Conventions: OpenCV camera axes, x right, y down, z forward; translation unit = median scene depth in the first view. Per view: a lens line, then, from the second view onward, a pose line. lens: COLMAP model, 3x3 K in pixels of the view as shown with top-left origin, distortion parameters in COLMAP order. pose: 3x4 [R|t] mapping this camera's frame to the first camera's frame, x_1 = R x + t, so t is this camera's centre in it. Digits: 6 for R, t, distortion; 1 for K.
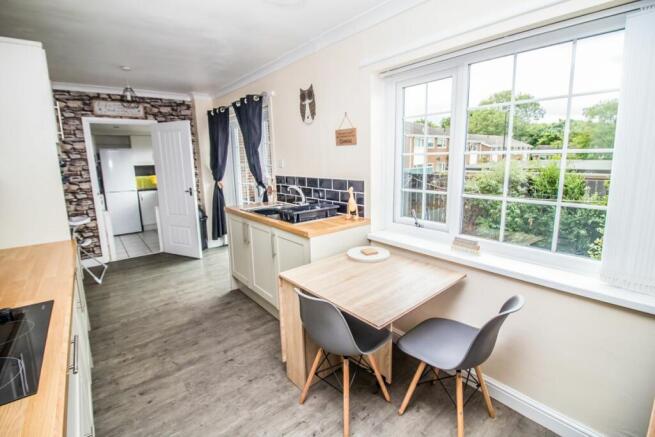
lens RADIAL K [[308.9, 0, 327.3], [0, 308.9, 211.6], [0, 0, 1]] dist [-0.002371, -0.000319]
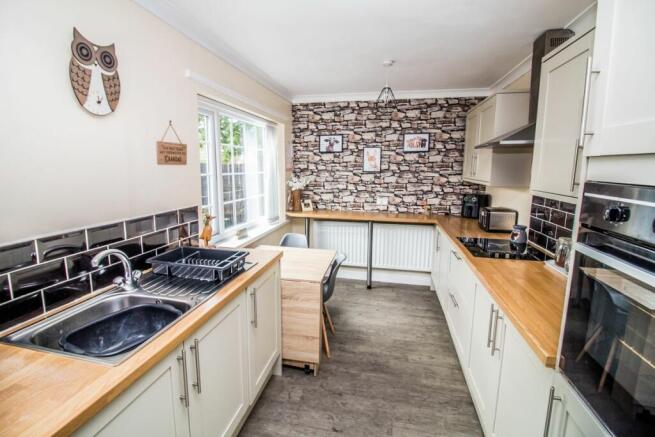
lens RADIAL K [[308.9, 0, 325.3], [0, 308.9, 217.6], [0, 0, 1]] dist [-0.002371, -0.000319]
pose [[-0.637097, -0.120138, 0.761364, -0.740272], [0.137268, 0.954304, 0.265446, -0.236540], [-0.758462, 0.273625, -0.591493, 1.179584]]
